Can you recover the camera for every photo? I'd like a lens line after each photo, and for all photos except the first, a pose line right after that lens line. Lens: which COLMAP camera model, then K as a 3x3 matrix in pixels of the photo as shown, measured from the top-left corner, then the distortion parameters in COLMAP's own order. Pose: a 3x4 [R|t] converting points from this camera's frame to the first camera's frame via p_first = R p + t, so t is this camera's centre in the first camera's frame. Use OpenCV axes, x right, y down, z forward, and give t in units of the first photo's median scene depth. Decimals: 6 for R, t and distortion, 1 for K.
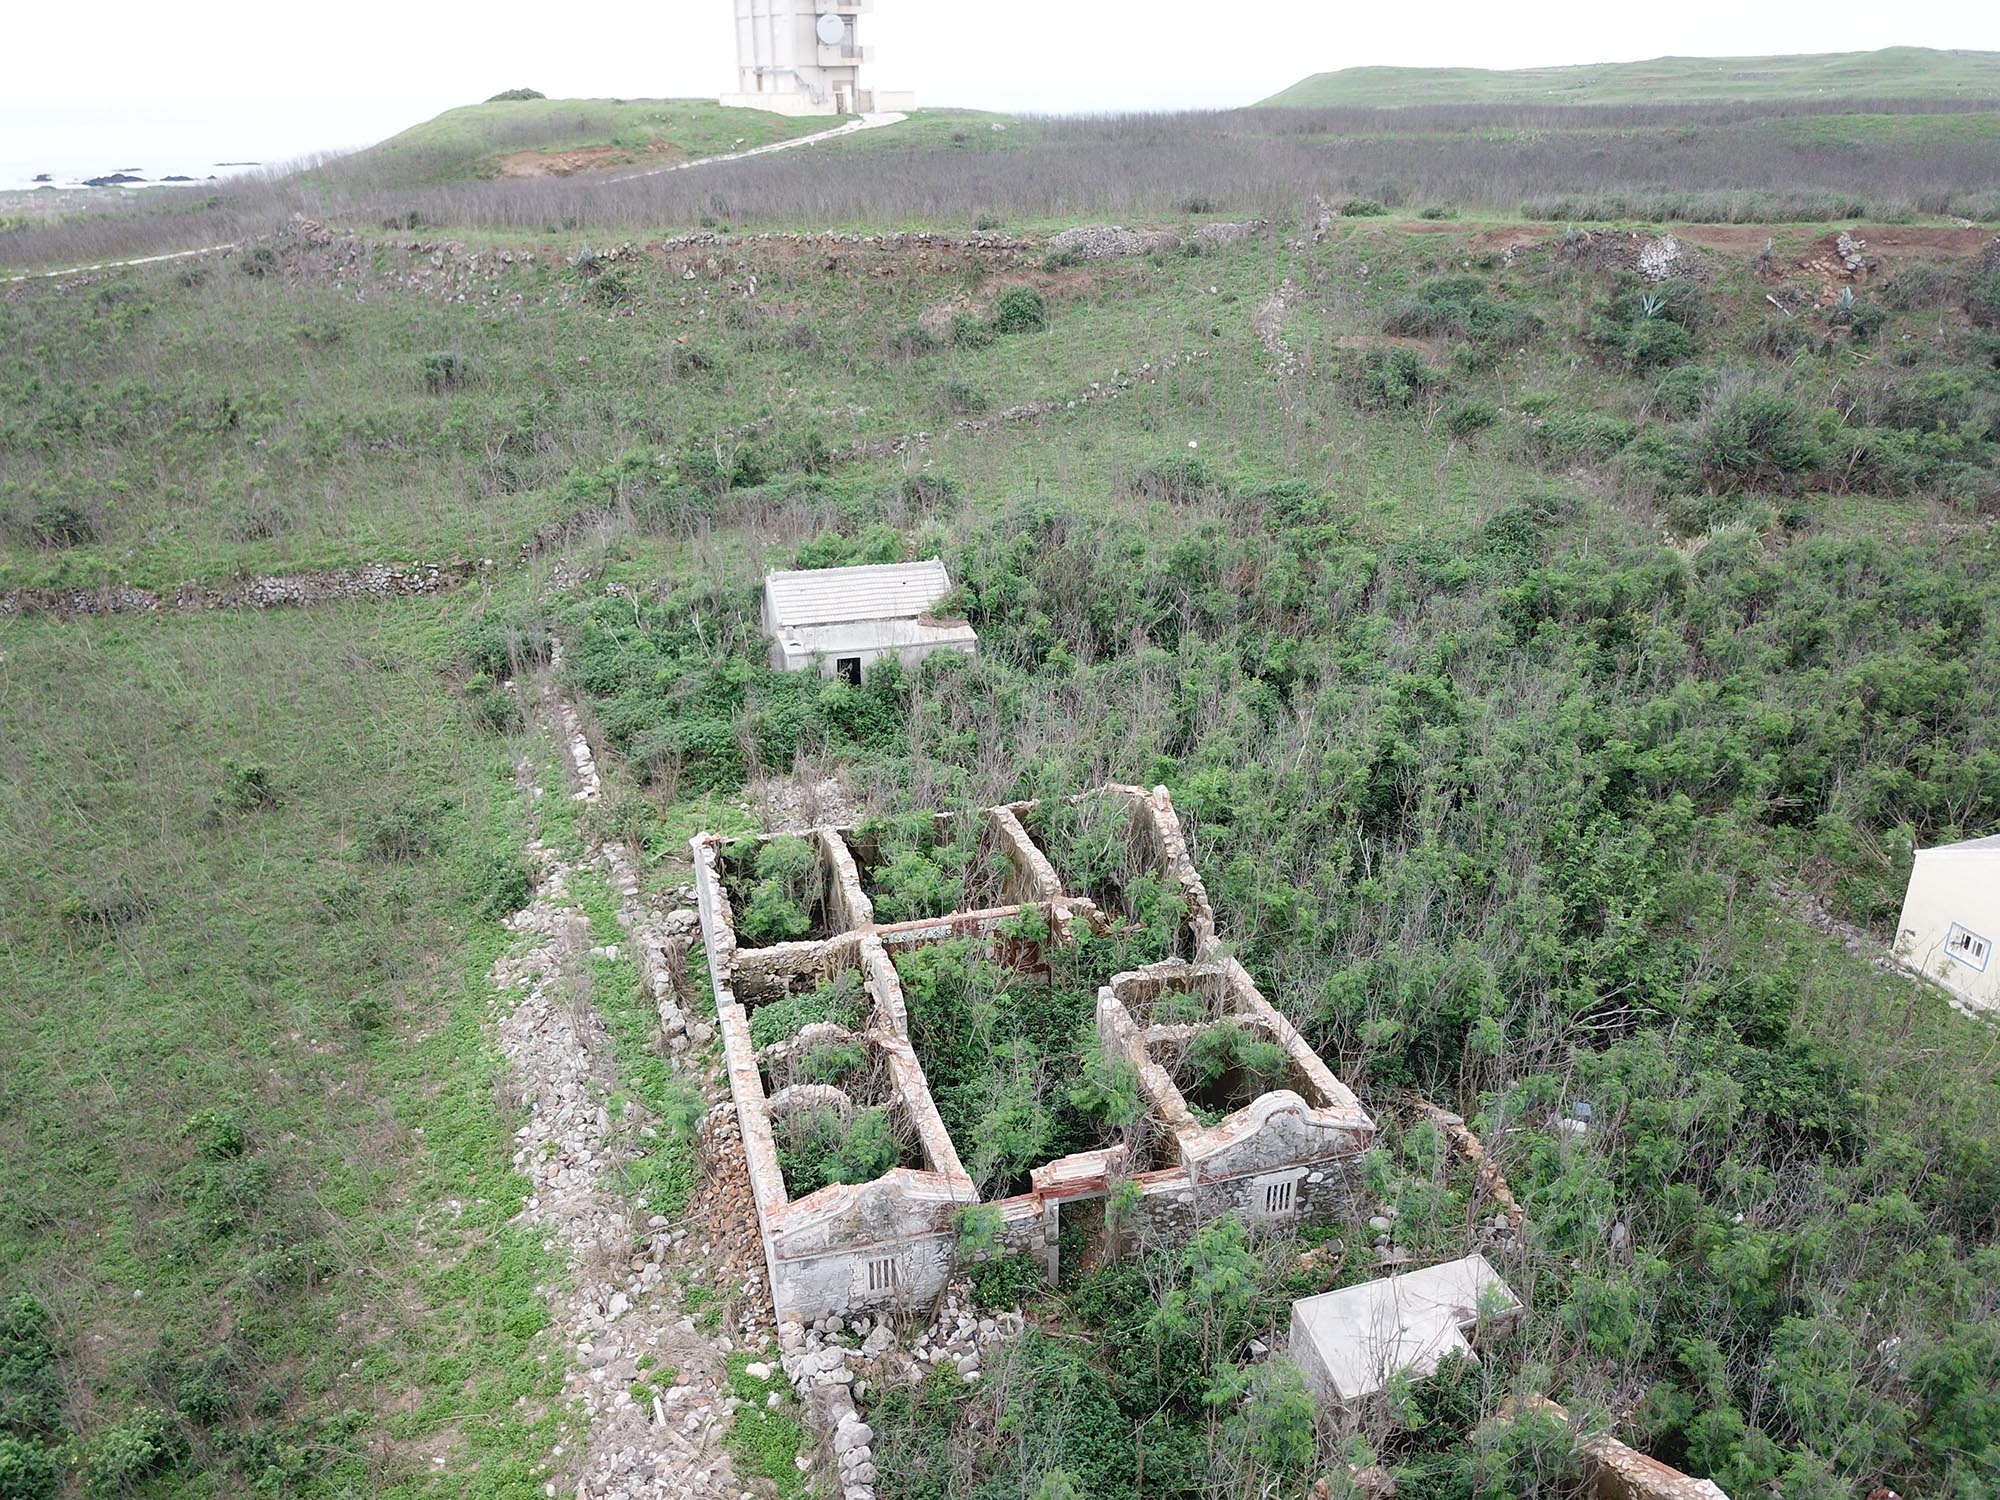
lens RADIAL K [[1526.3, 0, 972.2], [0, 1526.3, 751.4], [0, 0, 1]] dist [0.002956, 0.000472]
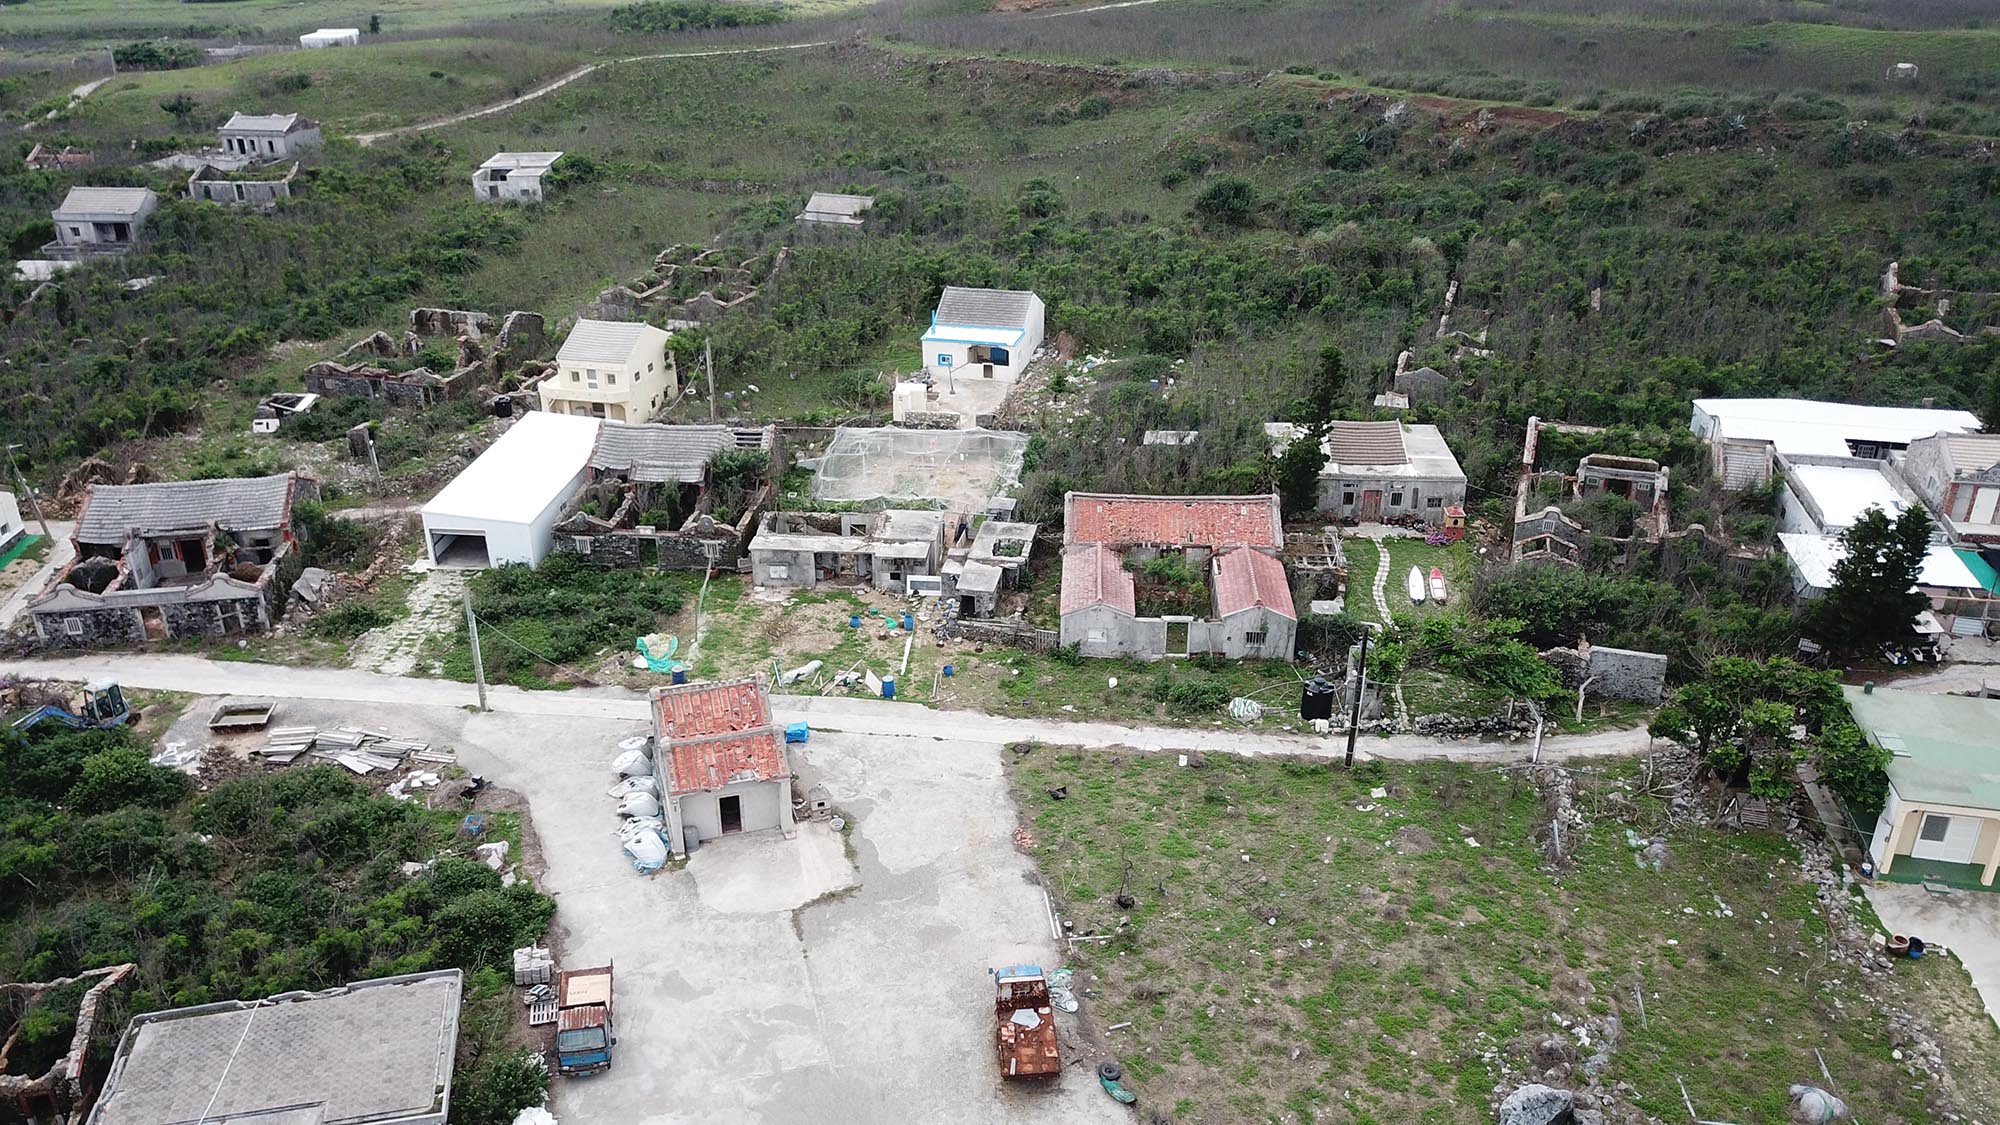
lens RADIAL K [[1545.9, 0, 977.9], [0, 1545.9, 566.5], [0, 0, 1]] dist [0.001411, 0.010618]
pose [[0.825720, 0.243114, -0.509000, 1.026148], [-0.230091, 0.969037, 0.089579, 0.130991], [0.515018, 0.043149, 0.856093, -0.720550]]
